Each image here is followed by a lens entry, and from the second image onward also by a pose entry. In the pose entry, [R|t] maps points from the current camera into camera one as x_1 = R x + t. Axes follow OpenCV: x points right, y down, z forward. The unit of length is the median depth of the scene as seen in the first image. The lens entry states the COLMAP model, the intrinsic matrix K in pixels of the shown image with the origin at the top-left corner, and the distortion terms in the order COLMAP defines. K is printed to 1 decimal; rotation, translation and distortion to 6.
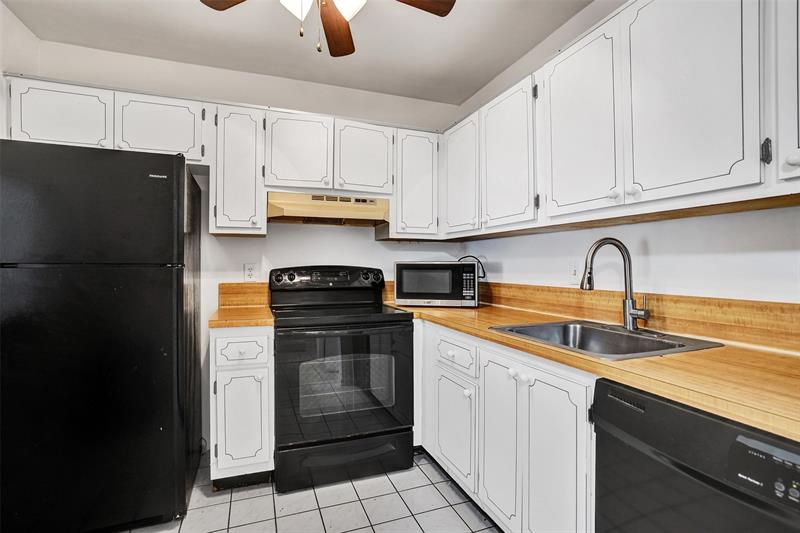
lens RADIAL K [[387.0, 0, 397.5], [0, 387.0, 262.7], [0, 0, 1]] dist [-0.017376, 0.000709]
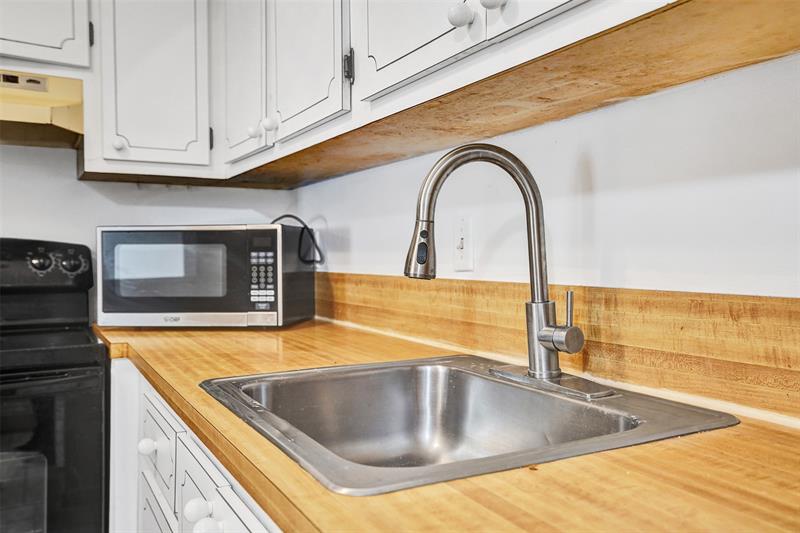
lens RADIAL K [[687.9, 0, 403.2], [0, 687.9, 252.9], [0, 0, 1]] dist [0.041000, -0.000543]
pose [[0.991288, -0.006491, 0.131554, 0.272697], [0.005711, 0.999964, 0.006307, 0.028844], [-0.131590, -0.005501, 0.991289, 0.230546]]
